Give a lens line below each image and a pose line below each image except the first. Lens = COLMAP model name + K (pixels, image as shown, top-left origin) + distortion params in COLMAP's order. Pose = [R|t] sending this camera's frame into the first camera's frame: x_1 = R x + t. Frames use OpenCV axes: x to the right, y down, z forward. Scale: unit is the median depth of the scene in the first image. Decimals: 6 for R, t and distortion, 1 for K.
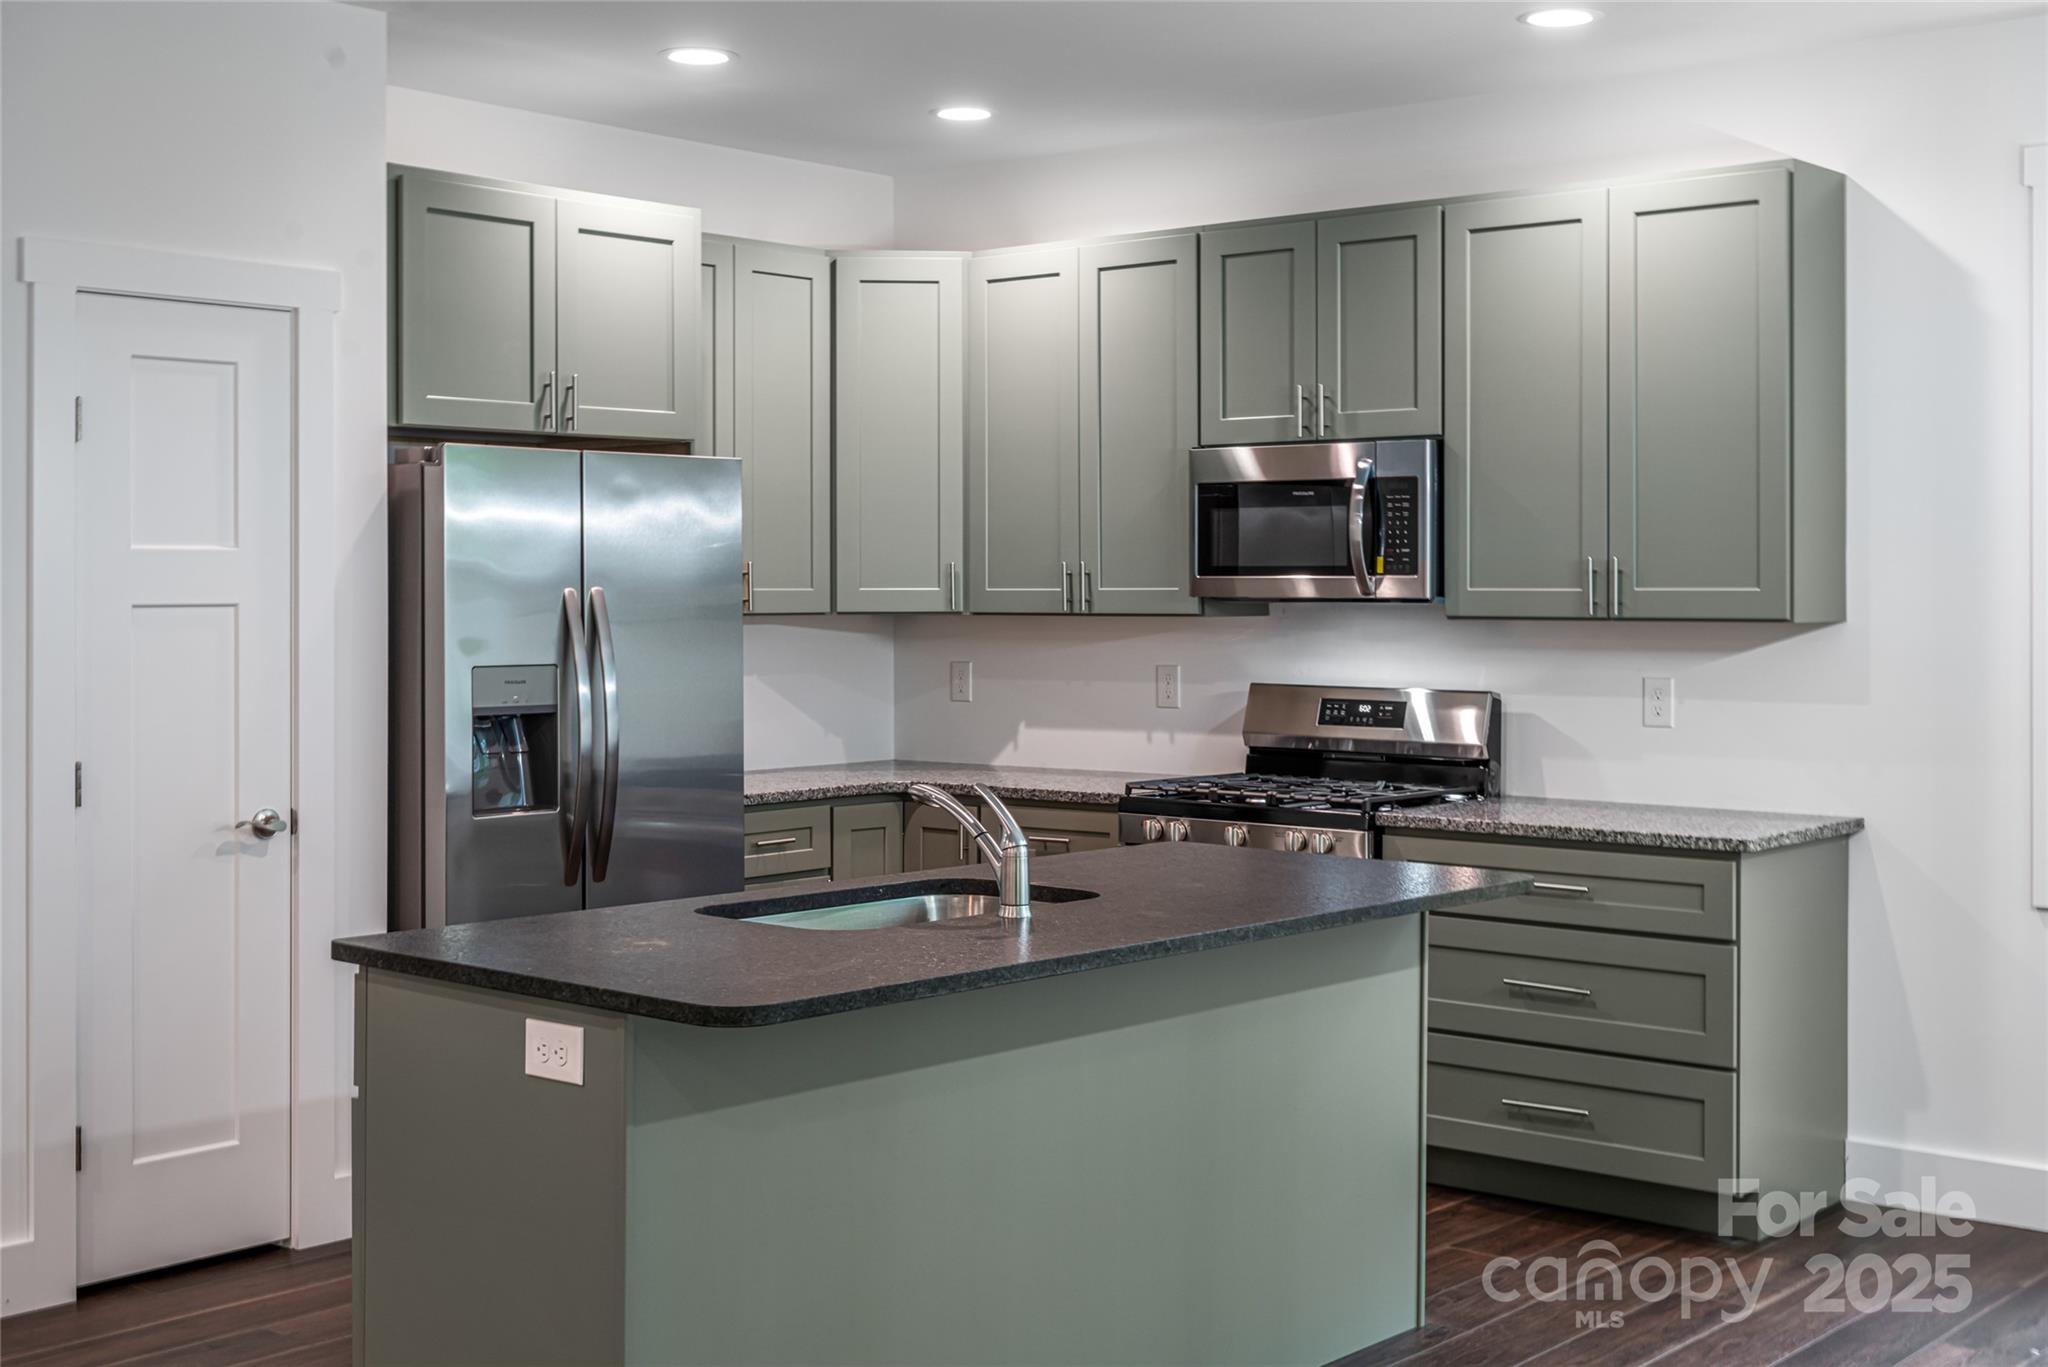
lens RADIAL K [[2520.5, 0, 994.4], [0, 2520.5, 565.8], [0, 0, 1]] dist [0.008804, 0.000000]
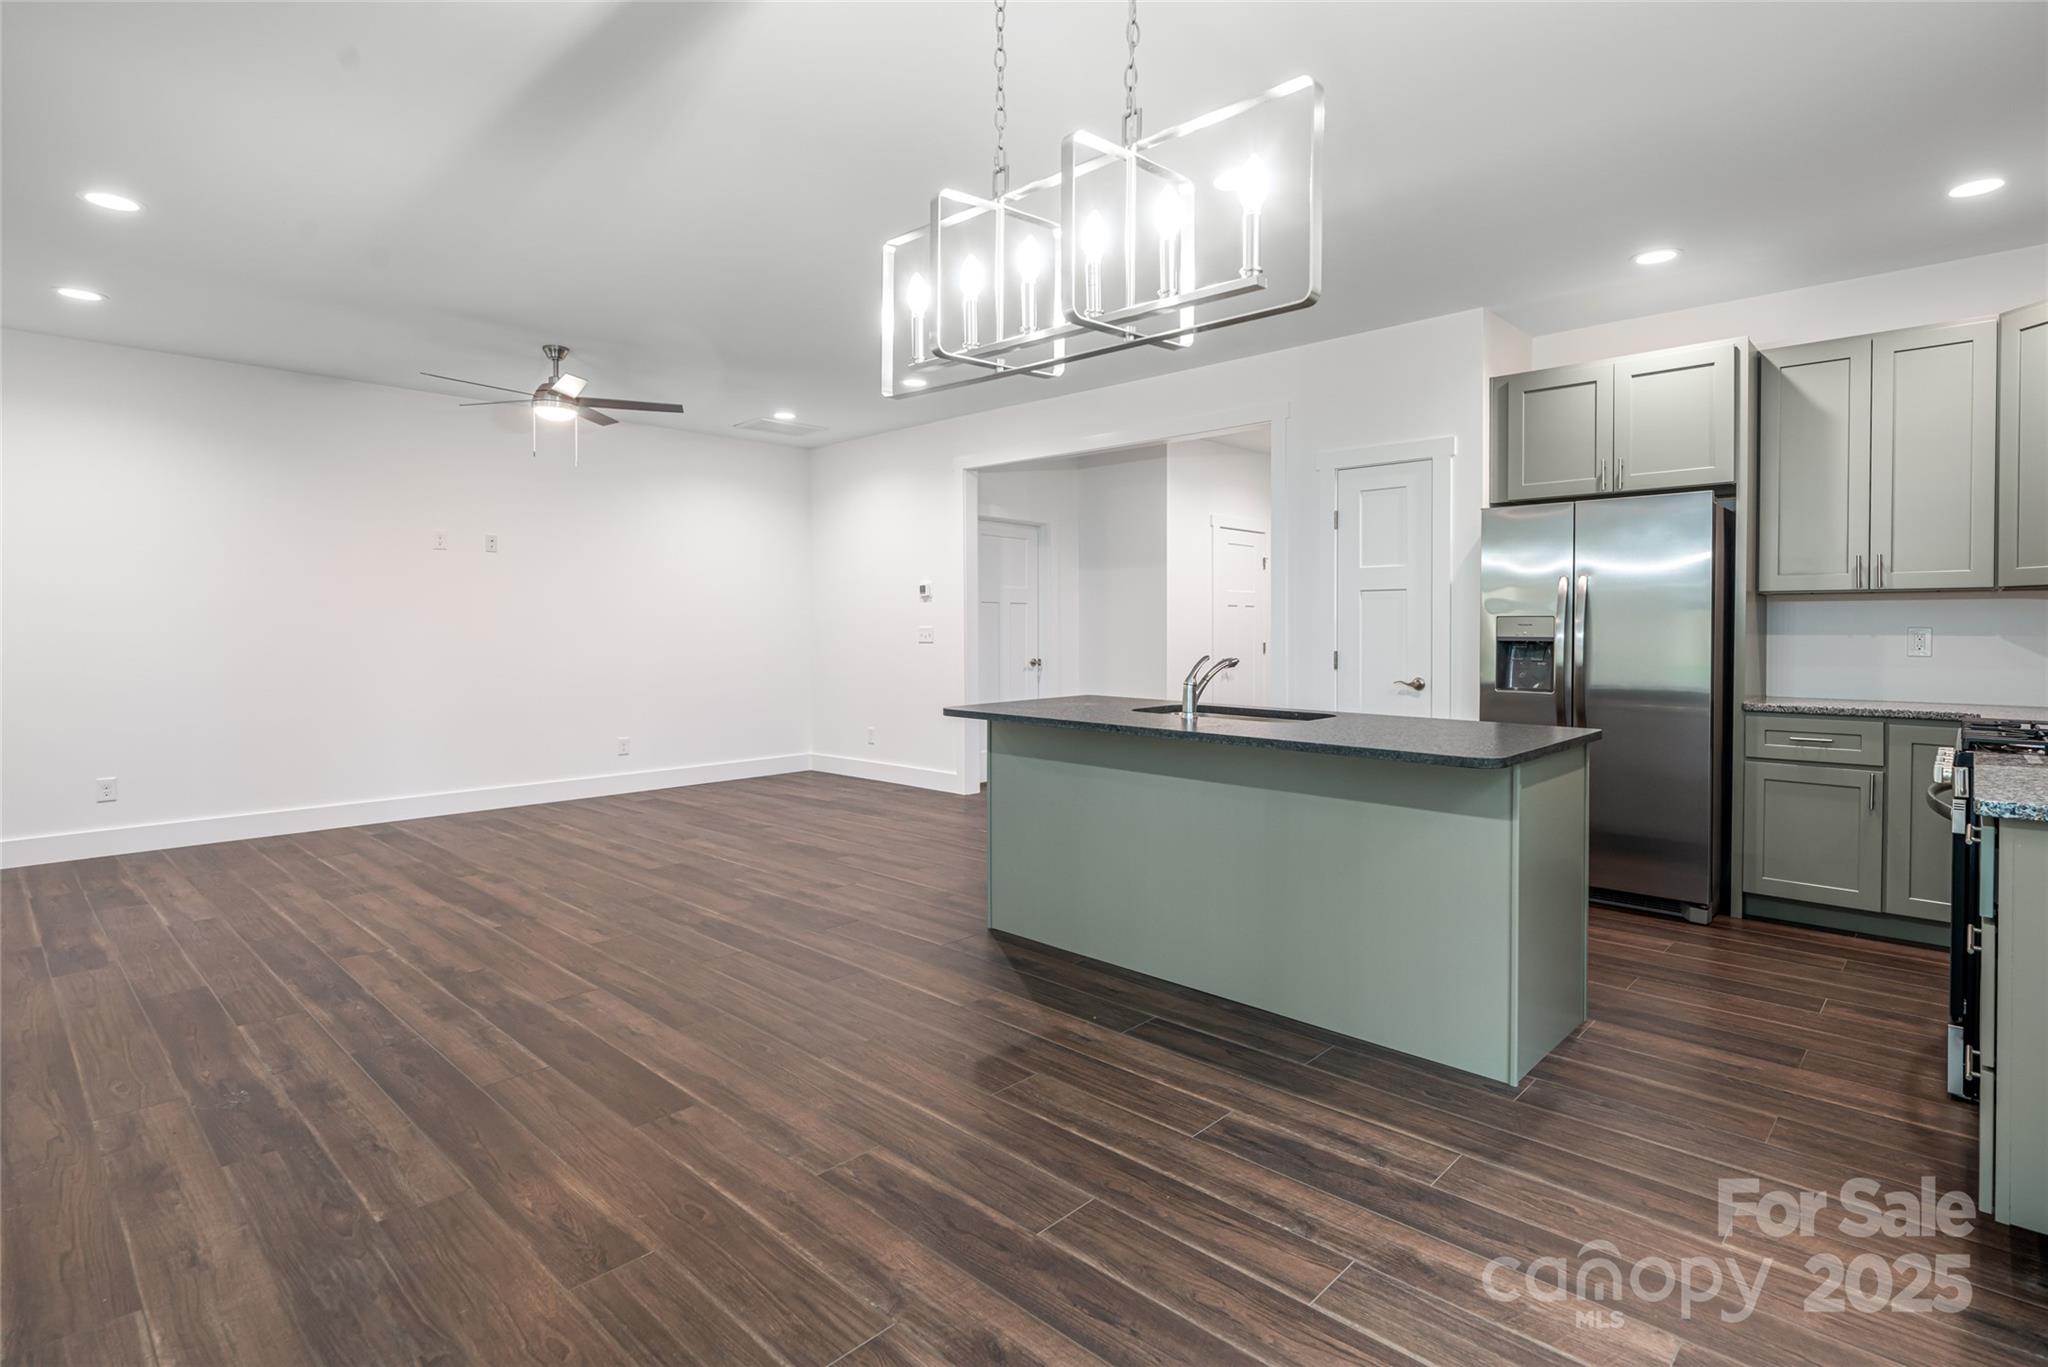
lens RADIAL K [[1010.8, 0, 1030.8], [0, 1010.8, 641.9], [0, 0, 1]] dist [-0.003165, 0.000334]
pose [[-0.033482, 0.018686, -0.999265, 0.562473], [0.011064, 0.999771, 0.018324, 0.037215], [0.999378, -0.010442, -0.033681, 0.588120]]
